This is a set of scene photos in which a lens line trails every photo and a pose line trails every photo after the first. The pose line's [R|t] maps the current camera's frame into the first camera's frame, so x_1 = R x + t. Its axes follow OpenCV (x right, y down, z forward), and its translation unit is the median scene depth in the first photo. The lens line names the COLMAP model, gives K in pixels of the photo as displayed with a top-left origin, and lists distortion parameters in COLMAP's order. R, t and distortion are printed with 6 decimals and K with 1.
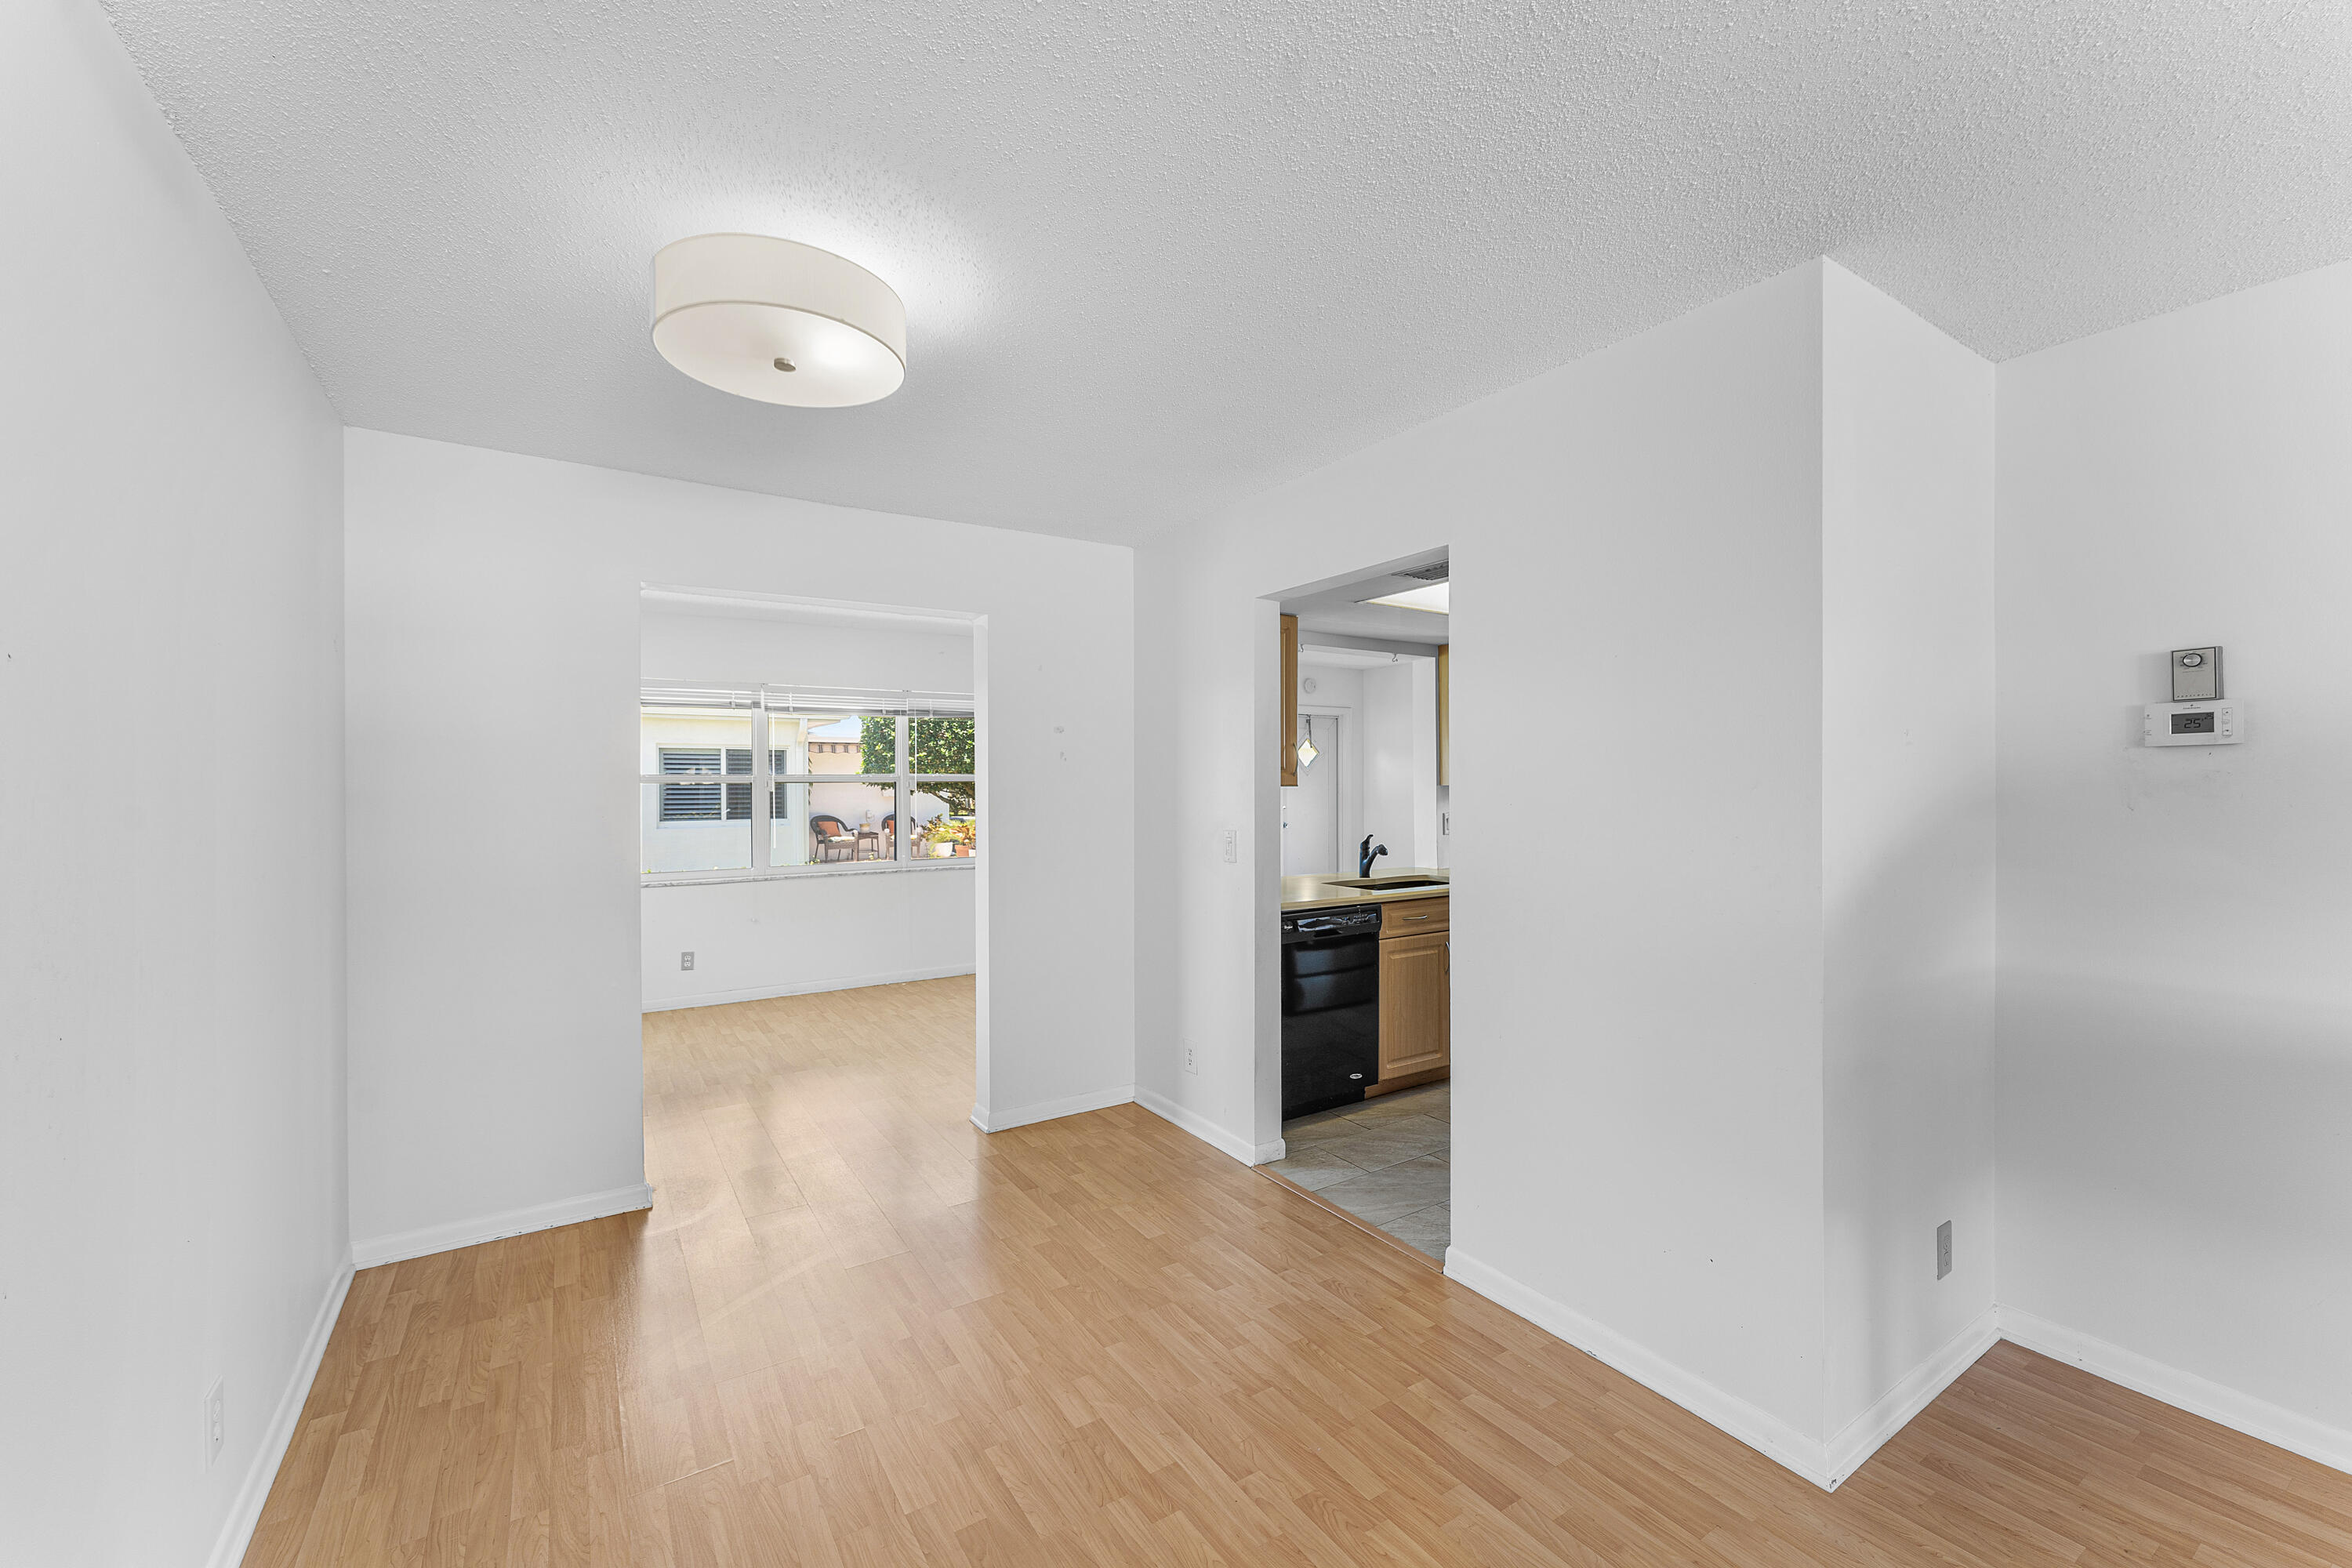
lens RADIAL K [[955.9, 0, 1155.8], [0, 955.9, 778.2], [0, 0, 1]] dist [-0.001824, -0.000179]
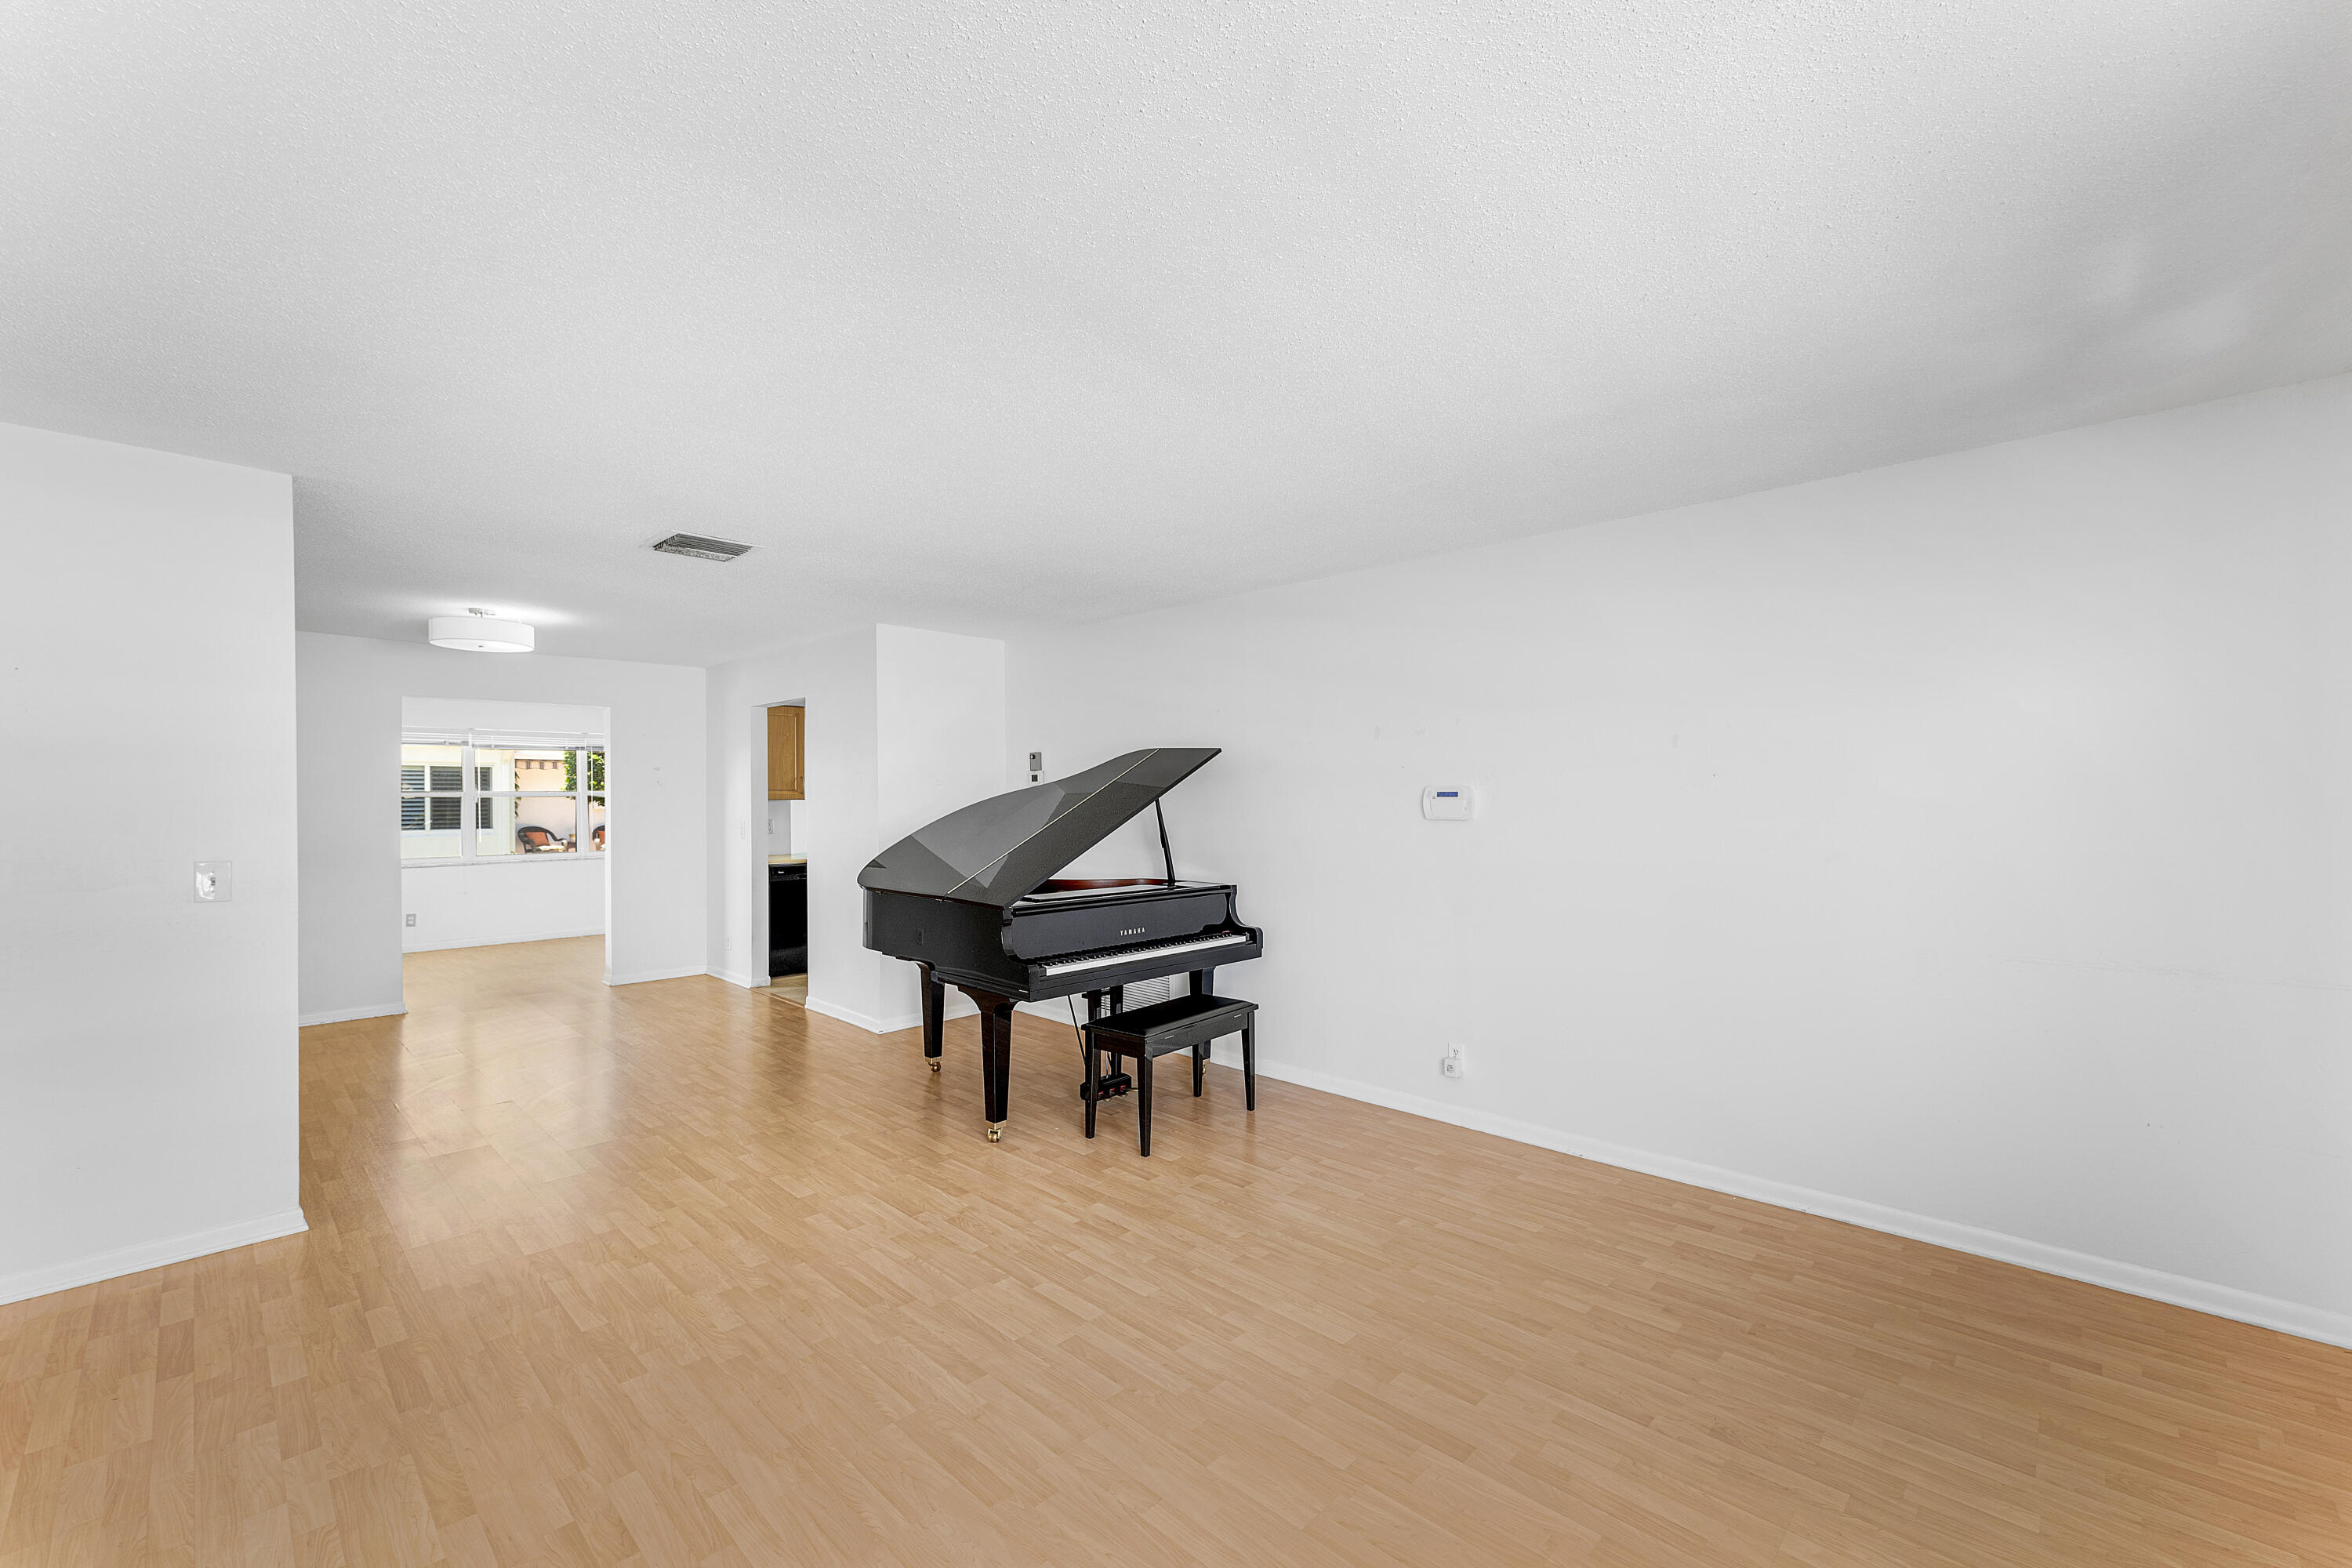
lens RADIAL K [[955.9, 0, 1193.8], [0, 955.9, 797.4], [0, 0, 1]] dist [-0.001824, -0.000179]
pose [[0.964686, 0.000612, 0.263402, 0.095199], [-0.002451, 0.999975, 0.006651, -0.003296], [-0.263391, -0.007061, 0.964663, -0.252195]]
